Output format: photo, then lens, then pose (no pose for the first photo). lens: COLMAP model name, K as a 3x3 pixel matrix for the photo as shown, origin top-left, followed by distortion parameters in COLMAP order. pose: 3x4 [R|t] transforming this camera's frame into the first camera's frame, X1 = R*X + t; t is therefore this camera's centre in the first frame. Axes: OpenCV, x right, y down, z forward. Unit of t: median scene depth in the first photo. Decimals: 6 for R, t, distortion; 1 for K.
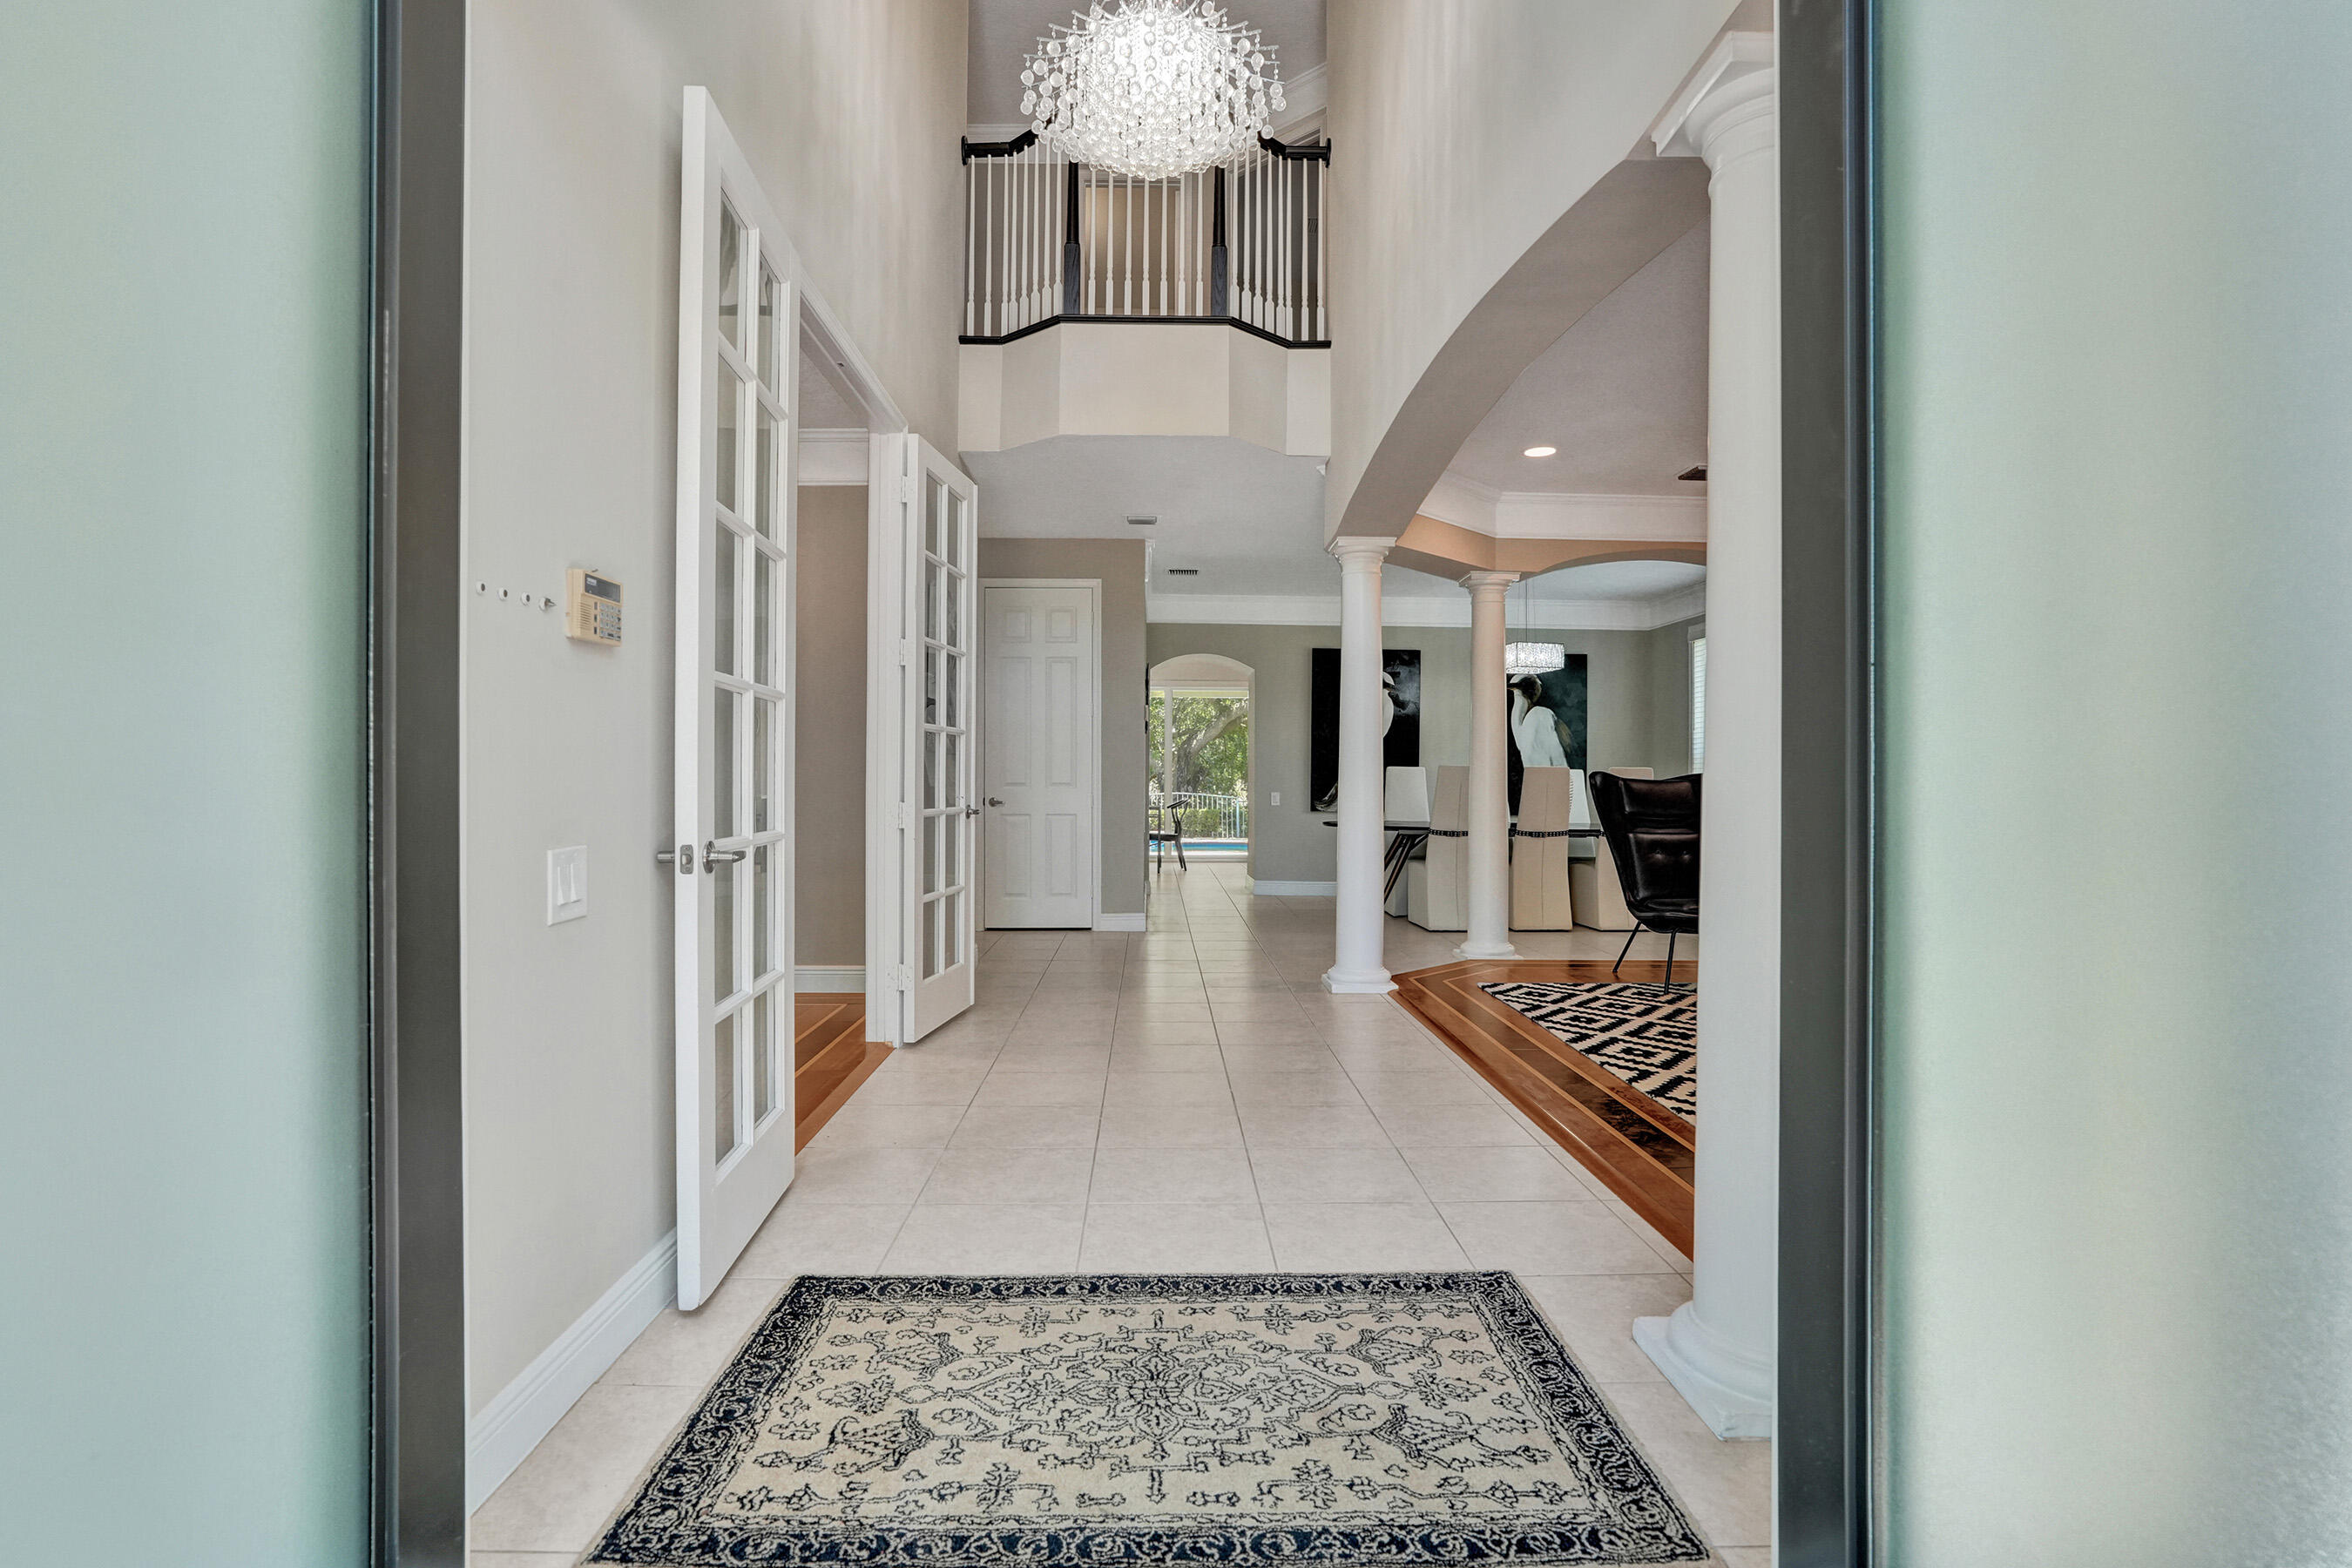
lens RADIAL K [[1110.1, 0, 1178.5], [0, 1110.1, 774.6], [0, 0, 1]] dist [-0.051603, 0.019210]
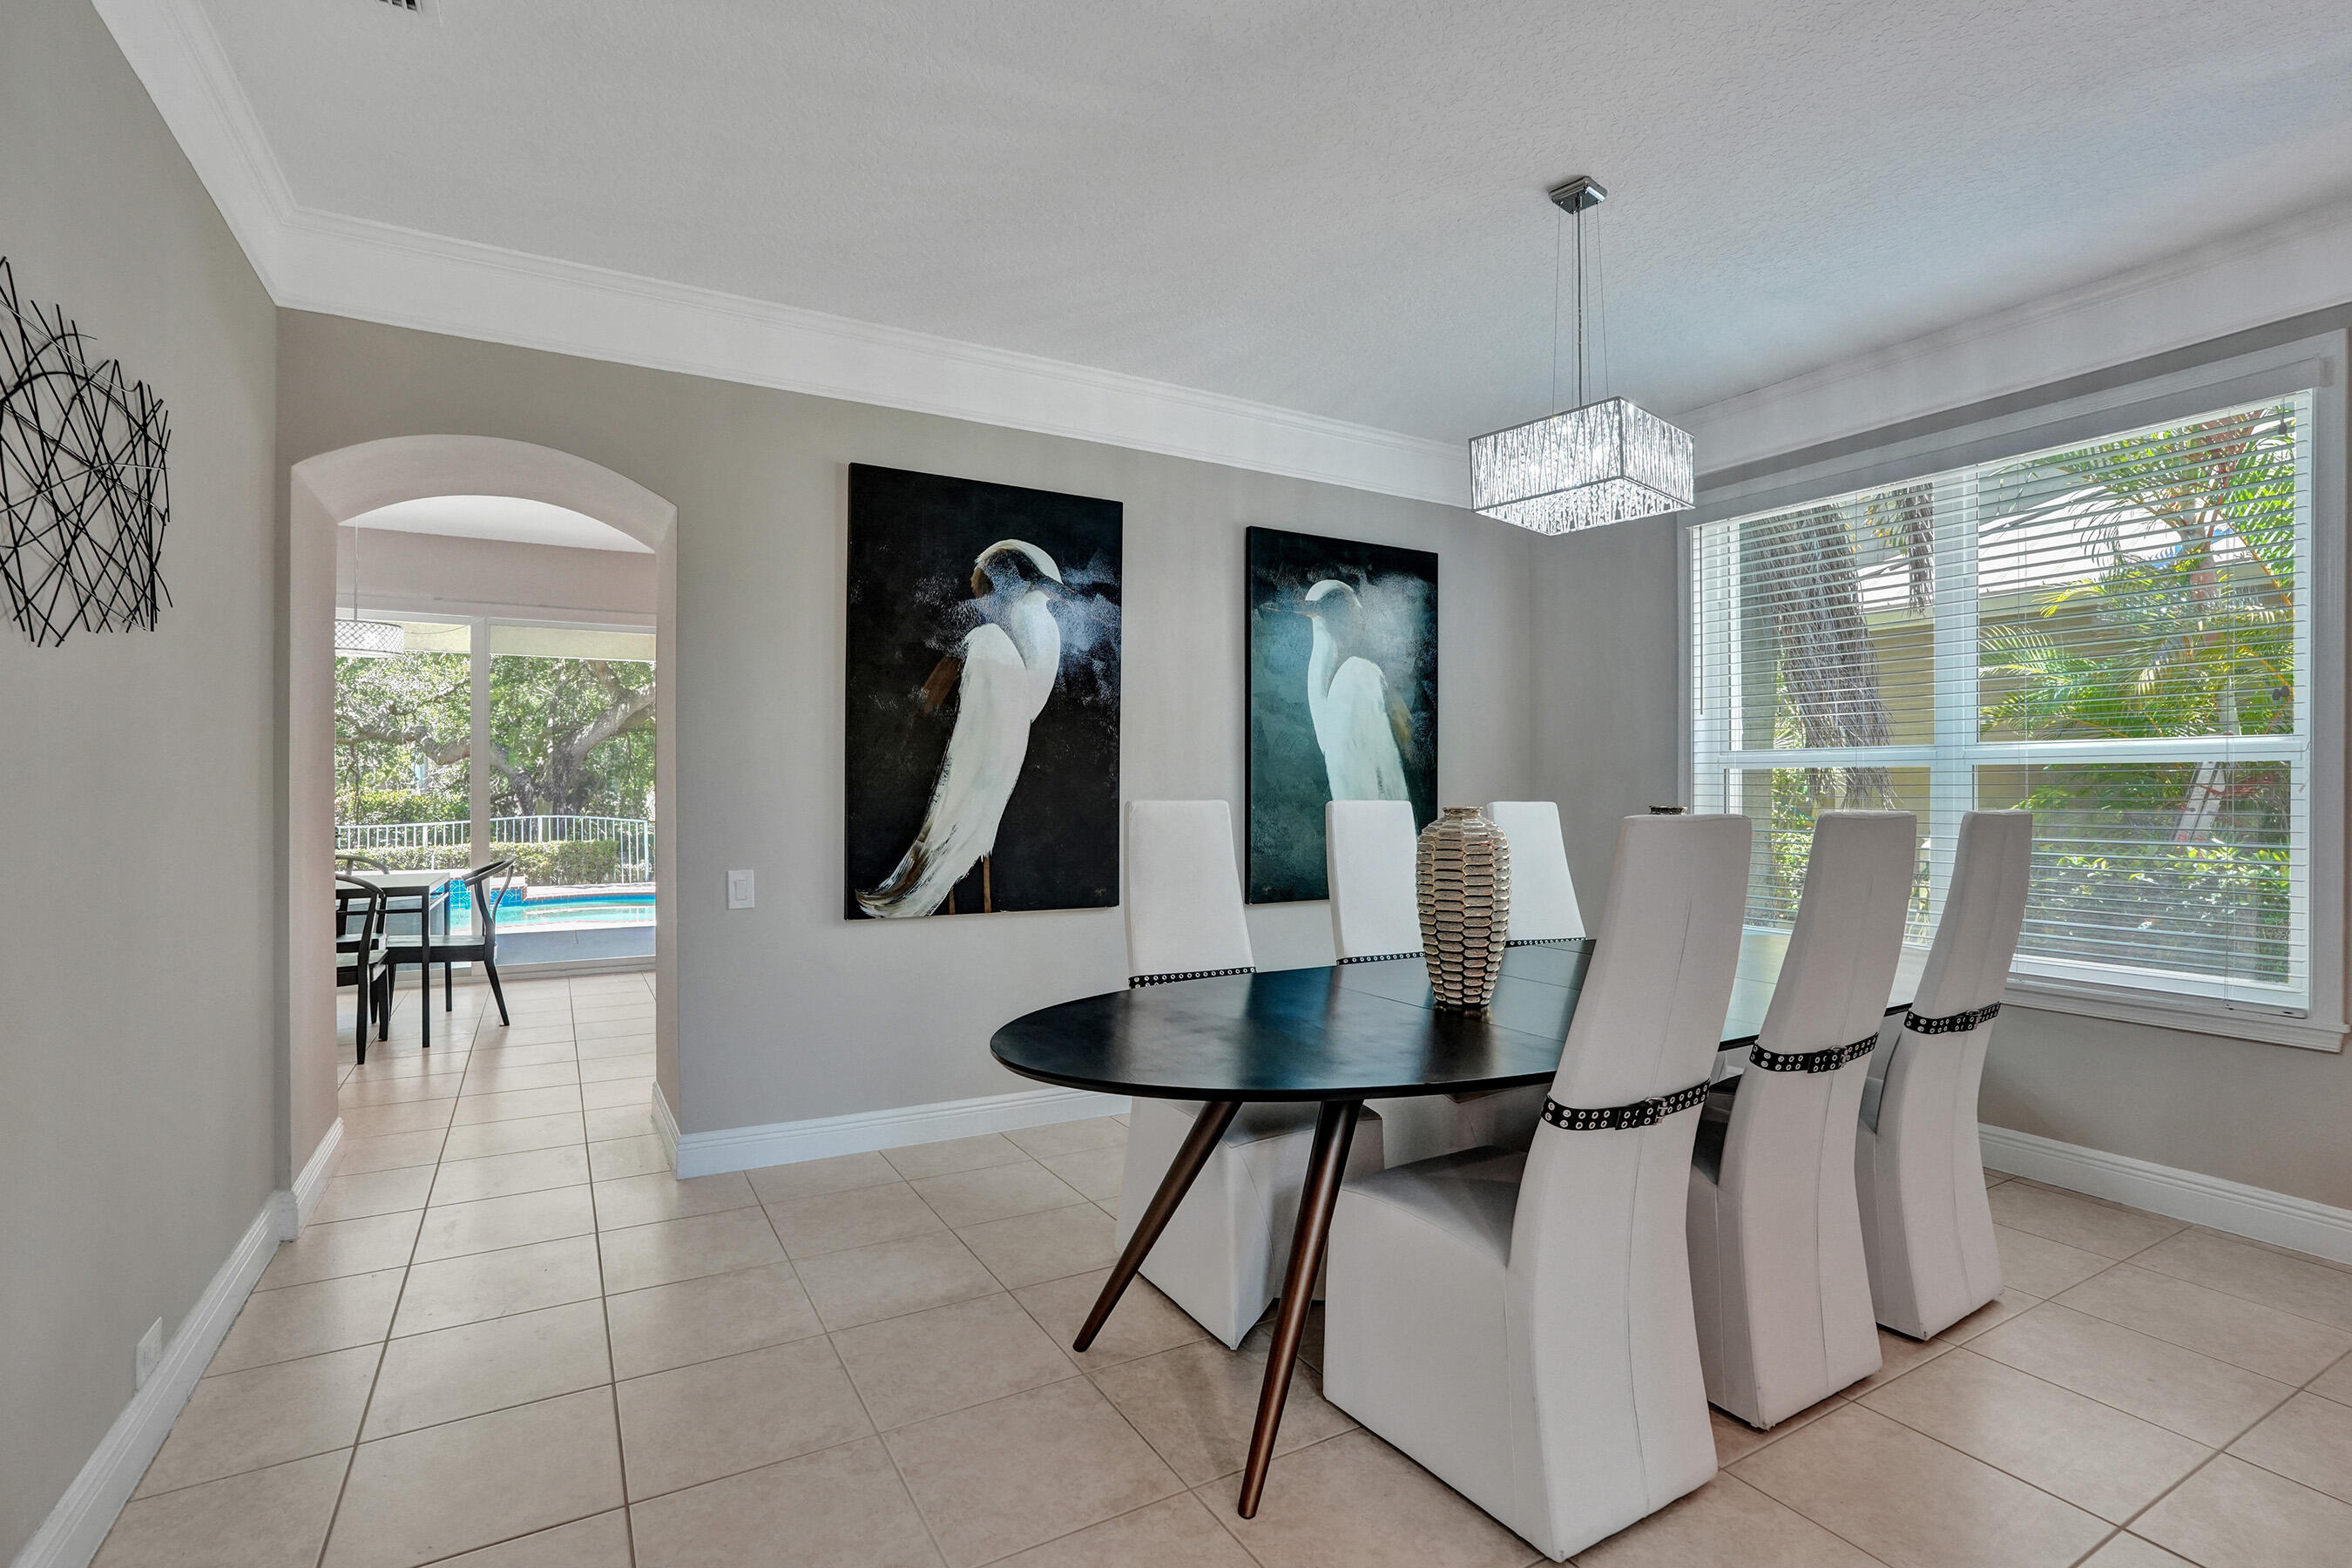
lens RADIAL K [[1110.1, 0, 1167.9], [0, 1110.1, 787.1], [0, 0, 1]] dist [-0.051603, 0.019210]
pose [[0.881496, -0.003040, 0.472181, 0.043044], [0.000437, 0.999984, 0.005622, -0.011434], [-0.472191, -0.004750, 0.881483, 0.640537]]
